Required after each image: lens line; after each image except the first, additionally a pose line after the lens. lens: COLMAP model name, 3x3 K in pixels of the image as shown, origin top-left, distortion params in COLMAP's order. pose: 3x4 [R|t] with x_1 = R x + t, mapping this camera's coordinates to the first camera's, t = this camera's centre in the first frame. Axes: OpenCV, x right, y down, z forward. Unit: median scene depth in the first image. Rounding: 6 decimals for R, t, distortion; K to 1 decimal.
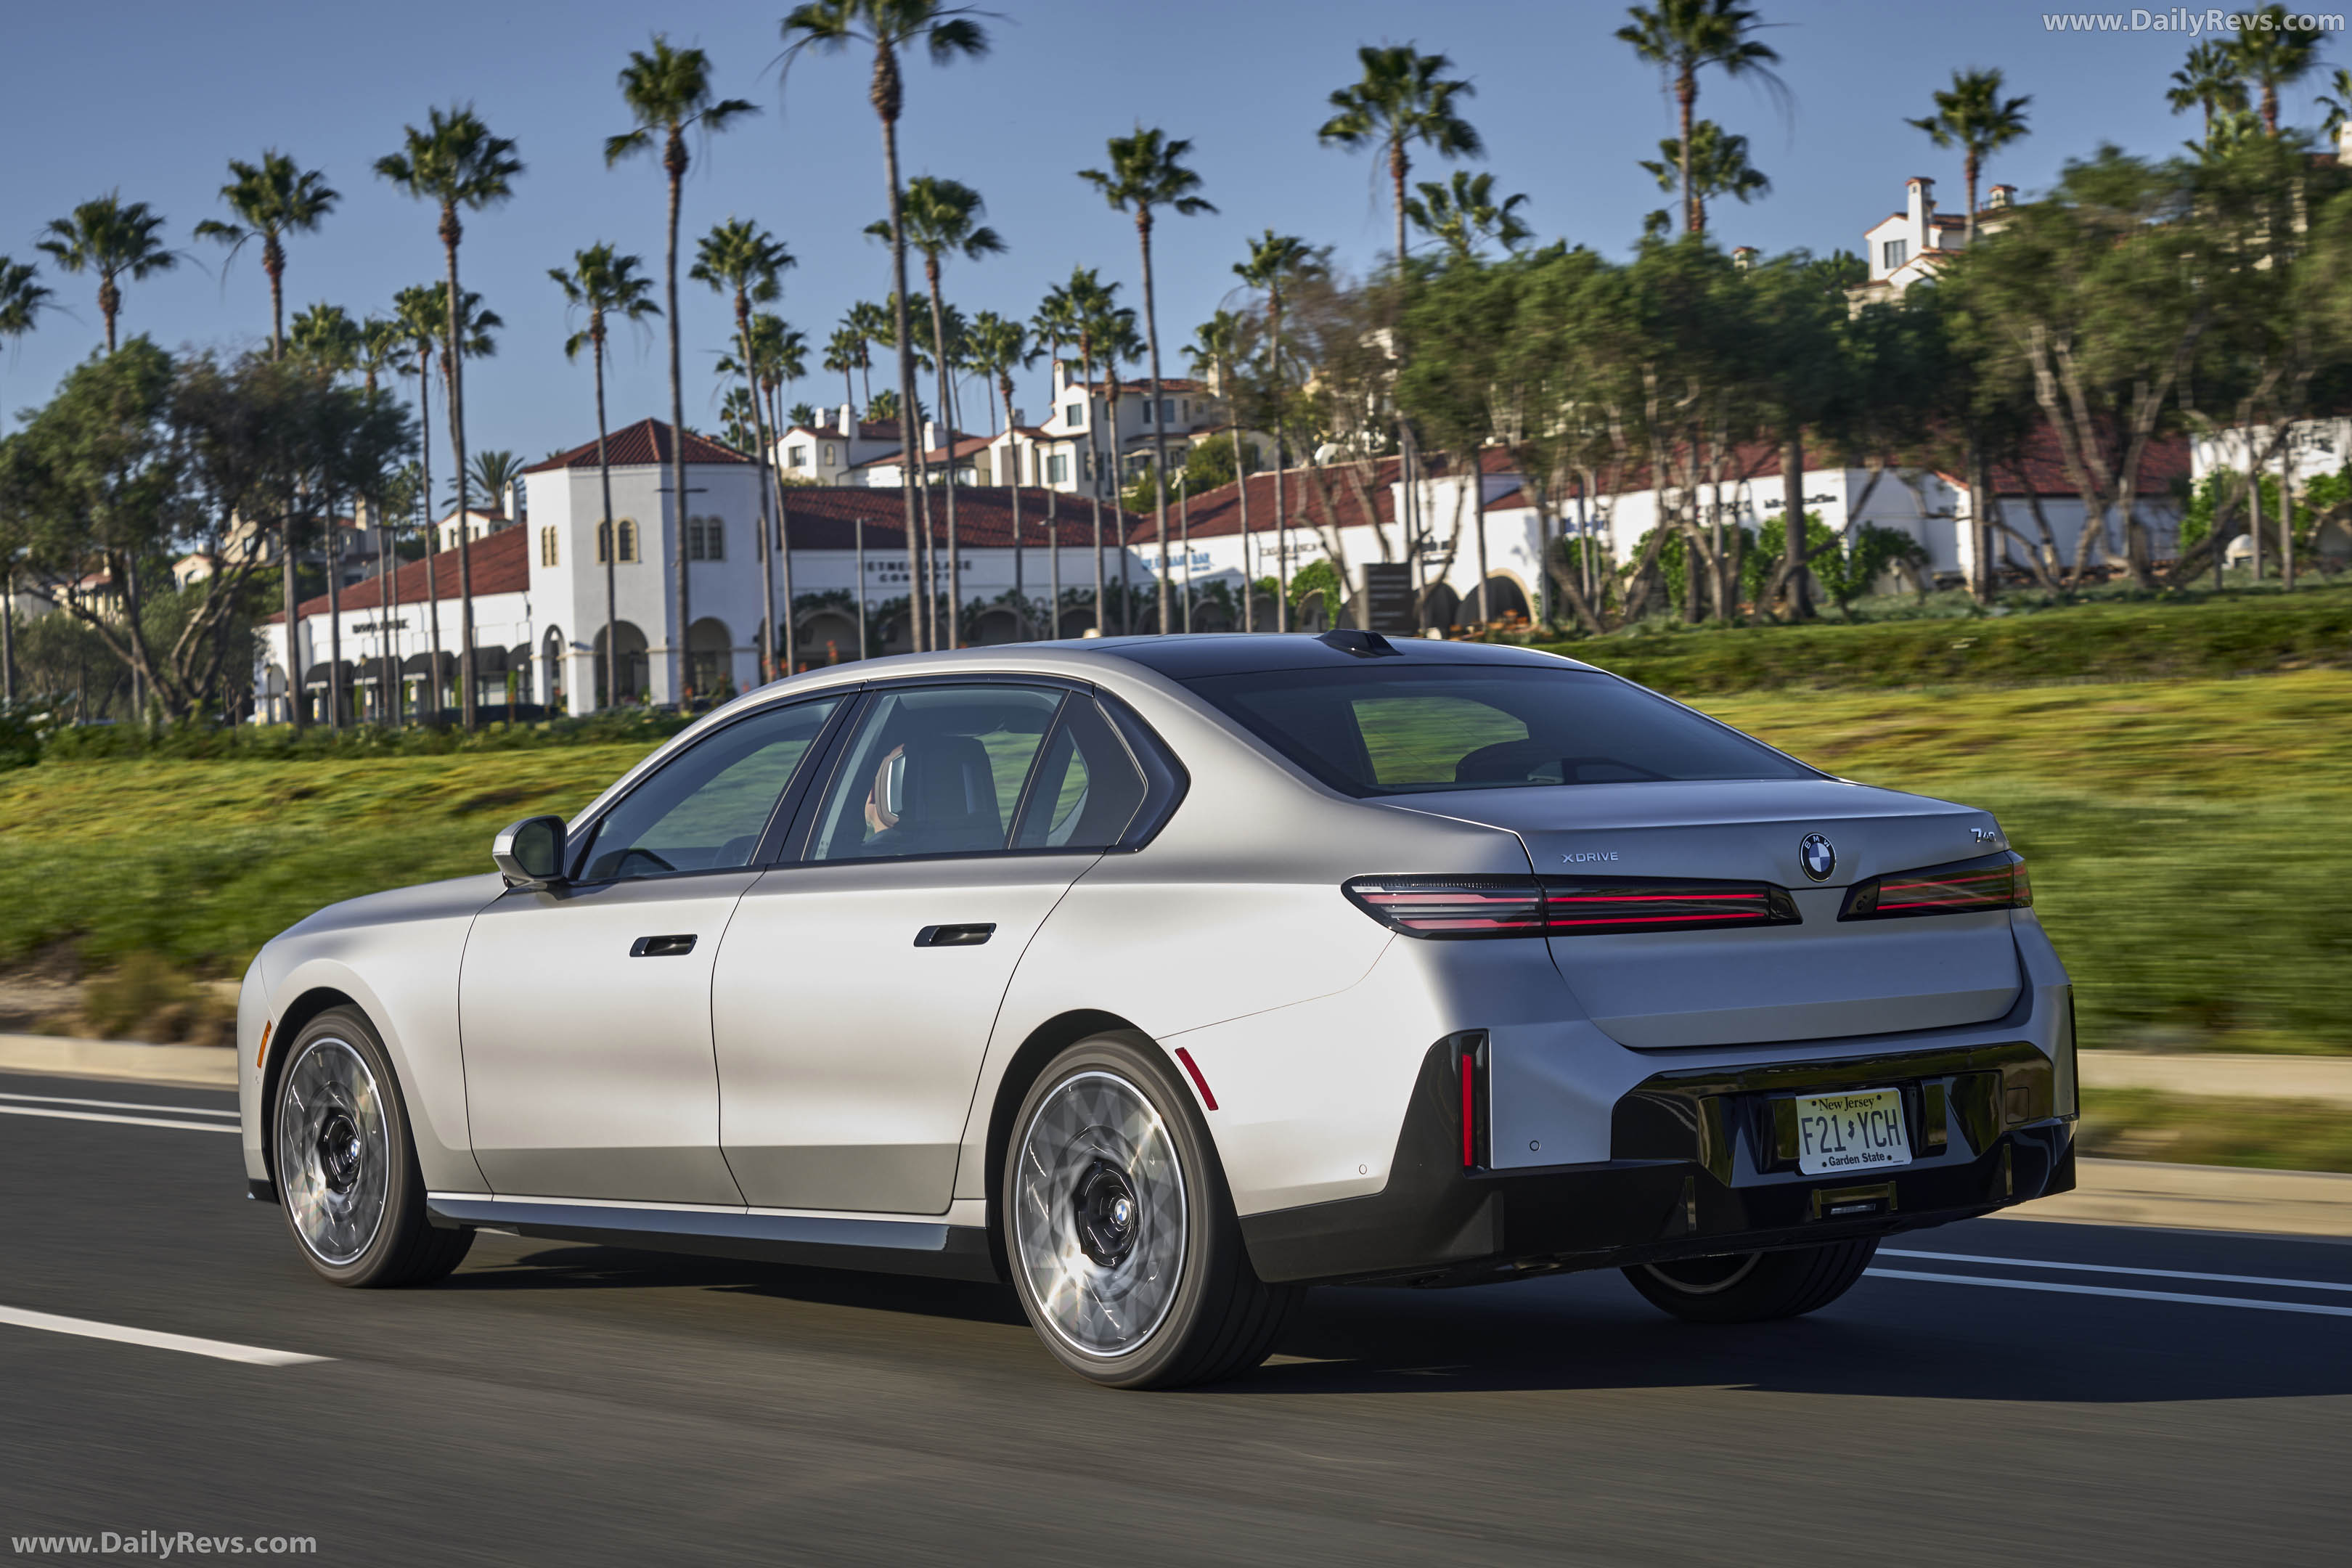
lens RADIAL K [[4760.8, 0, 1175.1], [0, 4760.8, 1016.2], [0, 0, 1]] dist [-0.042825, 0.237045]
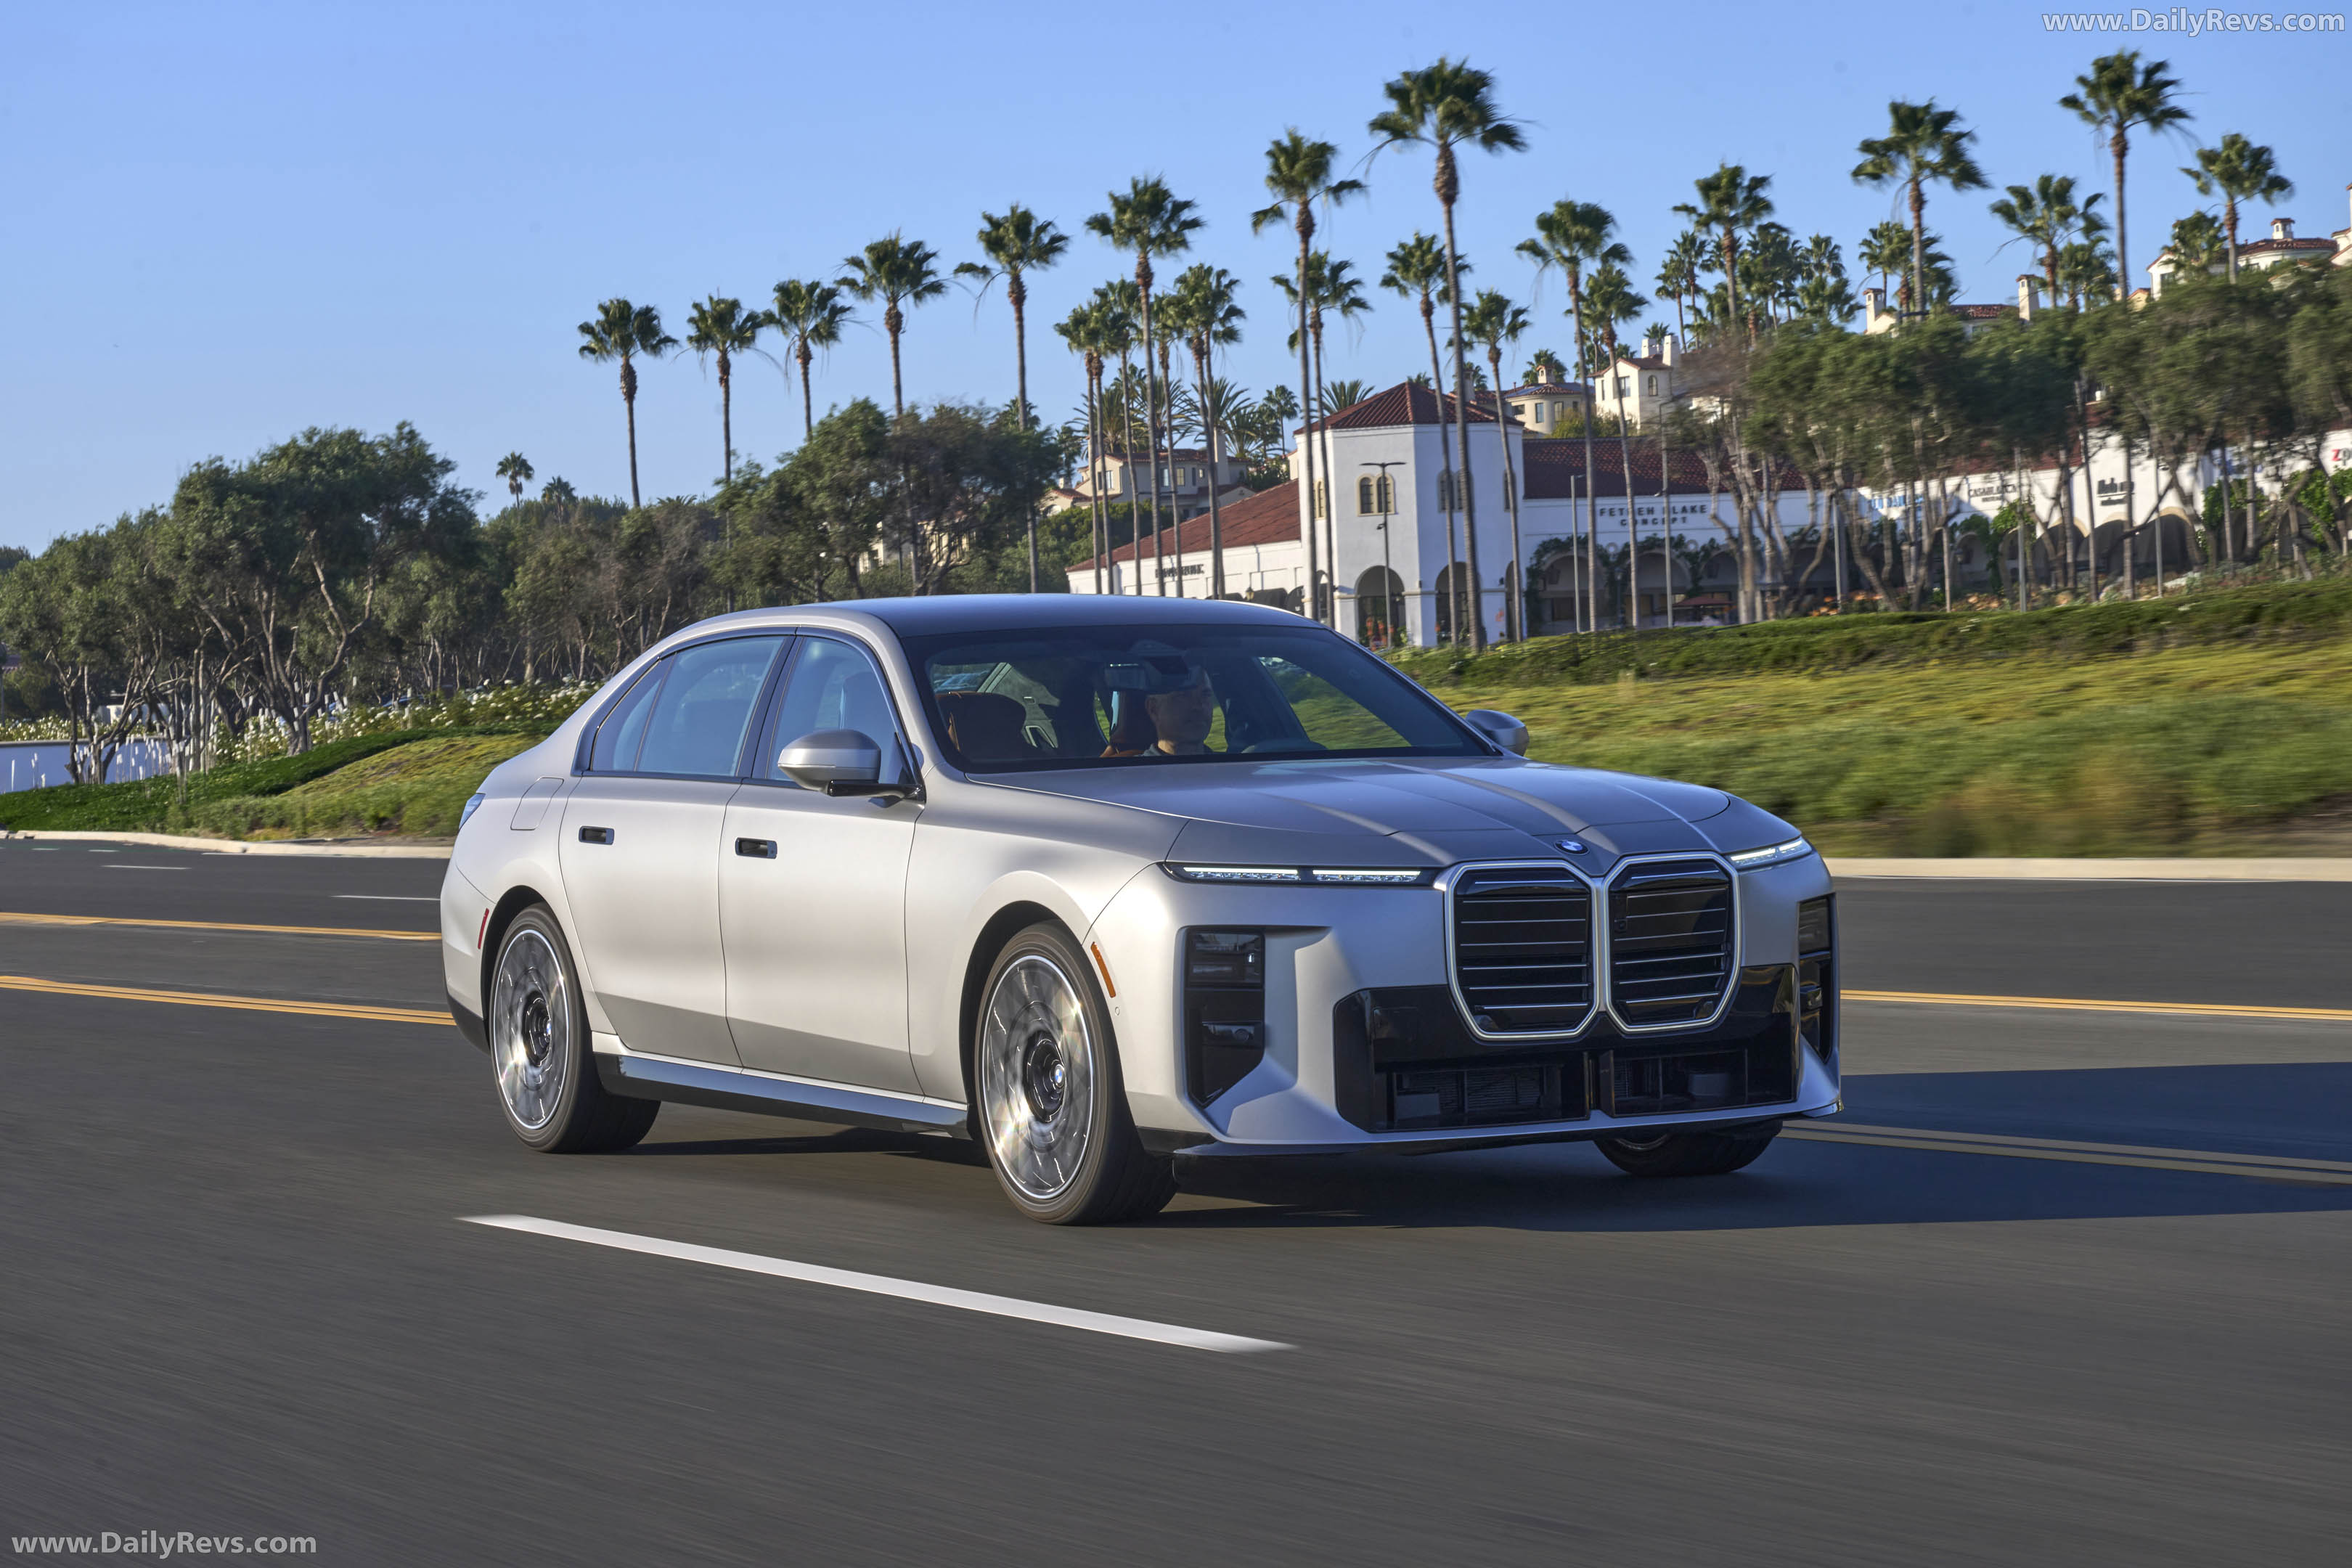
lens RADIAL K [[5593.4, 0, 1176.0], [0, 5593.4, 784.0], [0, 0, 1]] dist [-0.071926, -0.175918]
pose [[0.979976, -0.008751, -0.198926, 0.126823], [0.002153, 0.999441, -0.033361, 0.013631], [0.199106, 0.032265, 0.979447, -0.369281]]
